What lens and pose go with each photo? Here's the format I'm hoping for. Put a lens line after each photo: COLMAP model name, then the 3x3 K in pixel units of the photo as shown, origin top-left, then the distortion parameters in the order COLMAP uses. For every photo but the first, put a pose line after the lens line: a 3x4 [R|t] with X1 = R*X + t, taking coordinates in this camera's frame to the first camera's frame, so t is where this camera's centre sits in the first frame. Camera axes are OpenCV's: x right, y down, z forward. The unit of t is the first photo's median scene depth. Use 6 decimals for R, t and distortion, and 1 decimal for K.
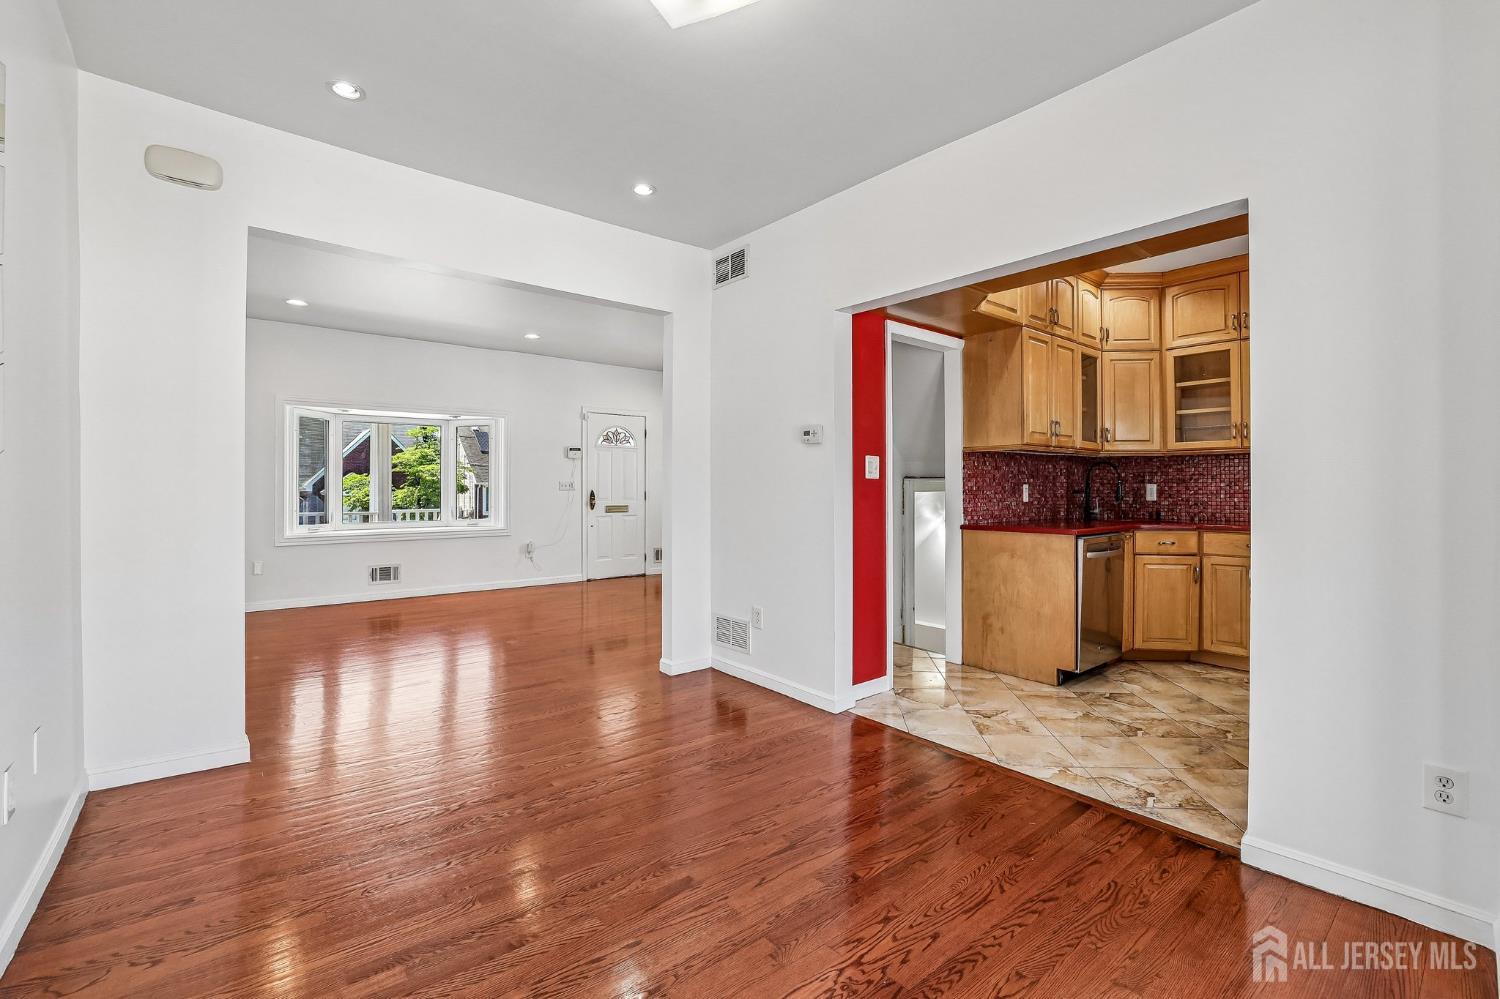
lens RADIAL K [[649.5, 0, 747.0], [0, 649.5, 485.3], [0, 0, 1]] dist [-0.045211, 0.015075]
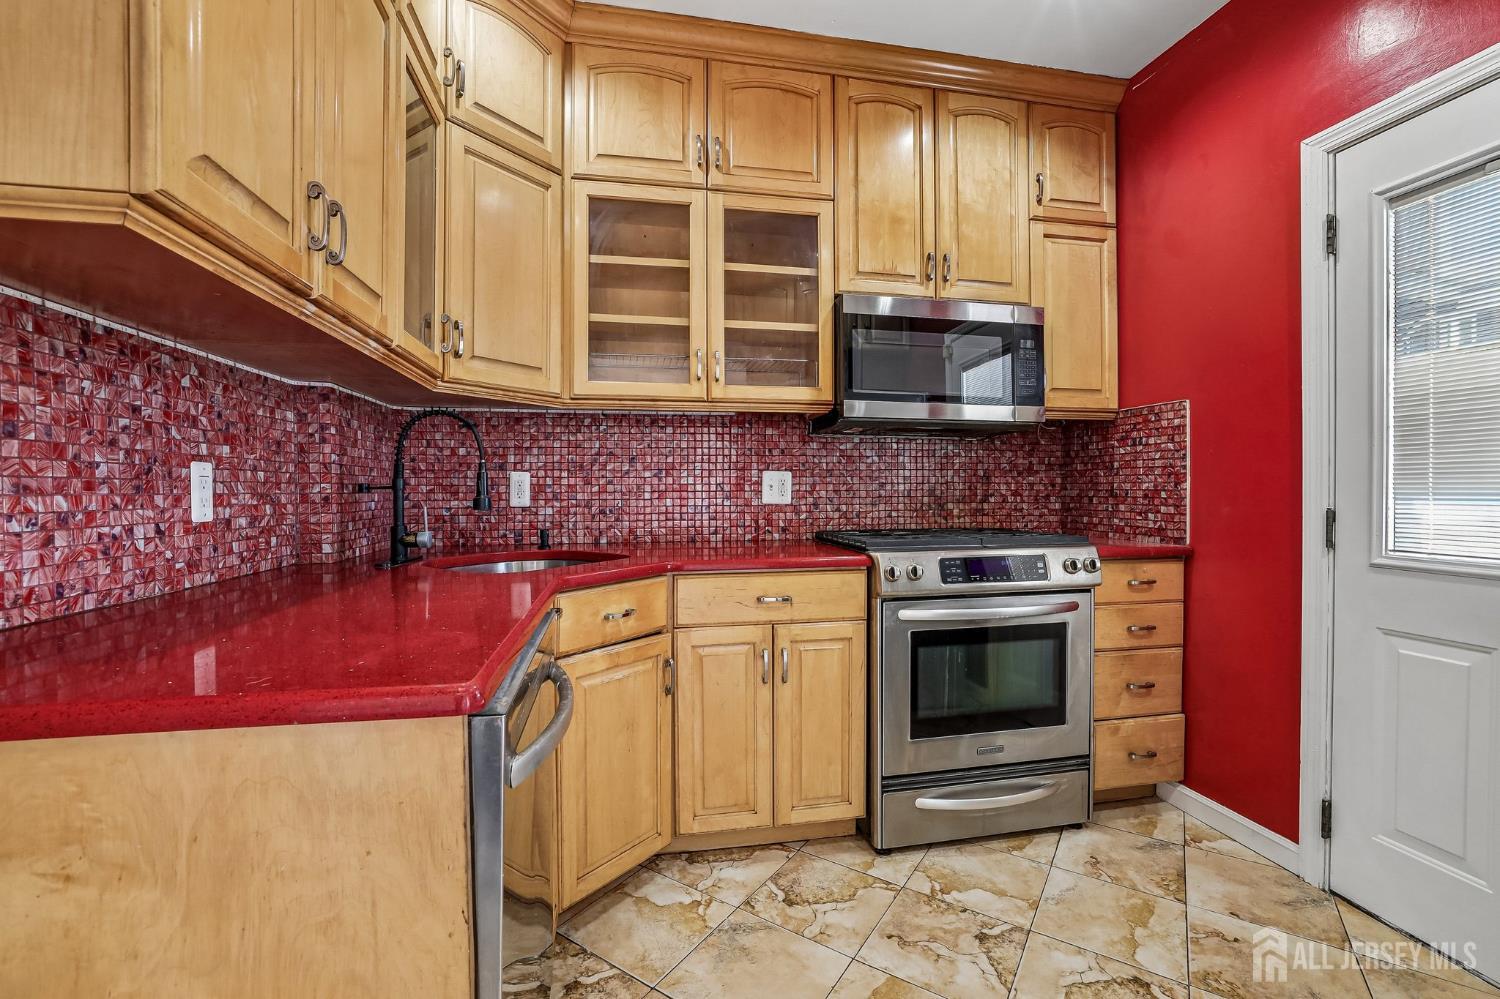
lens RADIAL K [[649.5, 0, 739.7], [0, 649.5, 499.3], [0, 0, 1]] dist [-0.045211, 0.015075]
pose [[0.462804, -0.012988, 0.886365, 0.342429], [-0.005432, 0.999832, 0.017487, 0.011178], [-0.886444, -0.012908, 0.462656, 0.768438]]
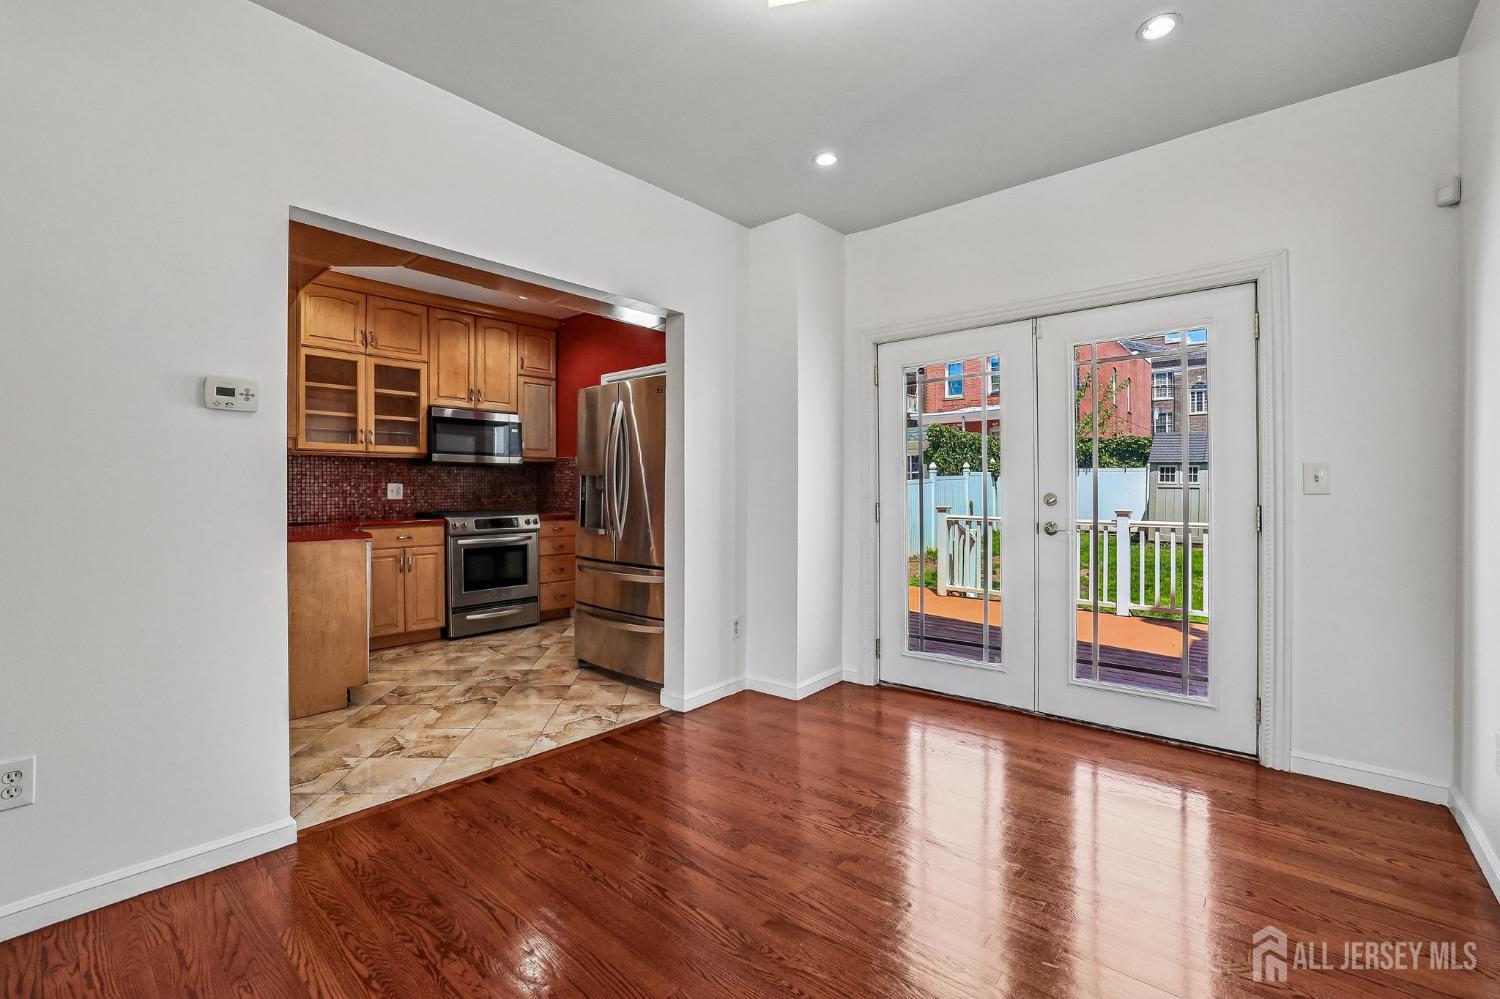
lens RADIAL K [[649.5, 0, 734.5], [0, 649.5, 492.7], [0, 0, 1]] dist [-0.045211, 0.015075]
pose [[-0.159003, -0.006503, 0.987257, -0.457361], [-0.006361, 0.999964, 0.005562, 0.001799], [-0.987258, -0.005396, -0.159039, 0.564474]]
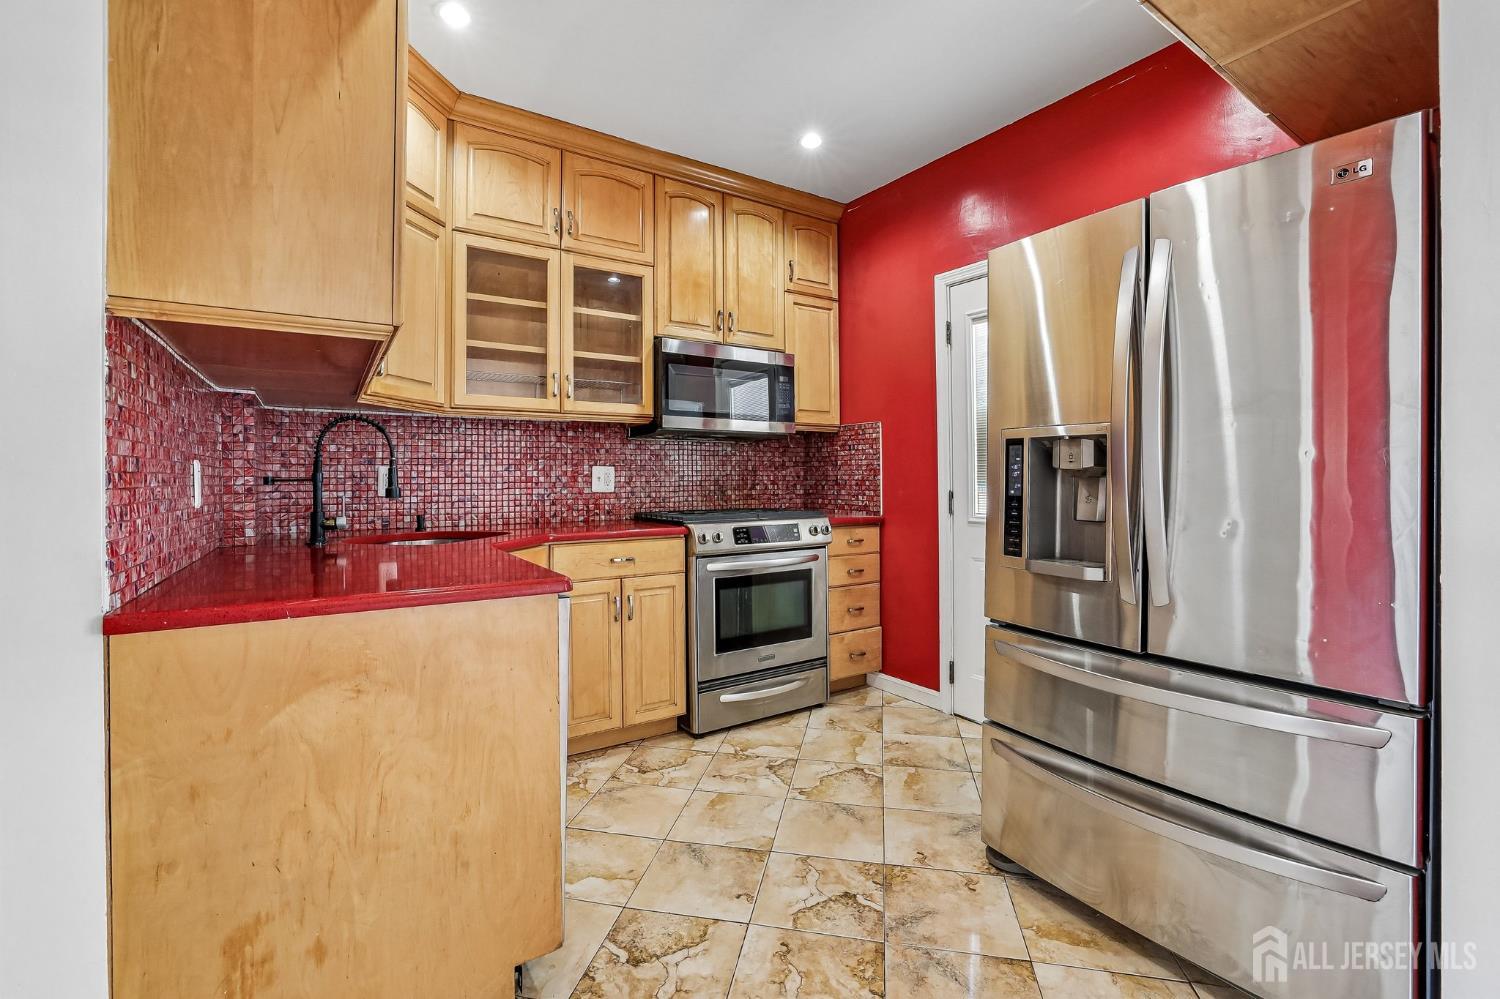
lens RADIAL K [[649.5, 0, 736.3], [0, 649.5, 478.7], [0, 0, 1]] dist [-0.045211, 0.015075]
pose [[0.101303, 0.001823, 0.994854, 0.131634], [-0.002972, 0.999994, -0.001529, 0.010784], [-0.994851, -0.002802, 0.101308, 0.784089]]
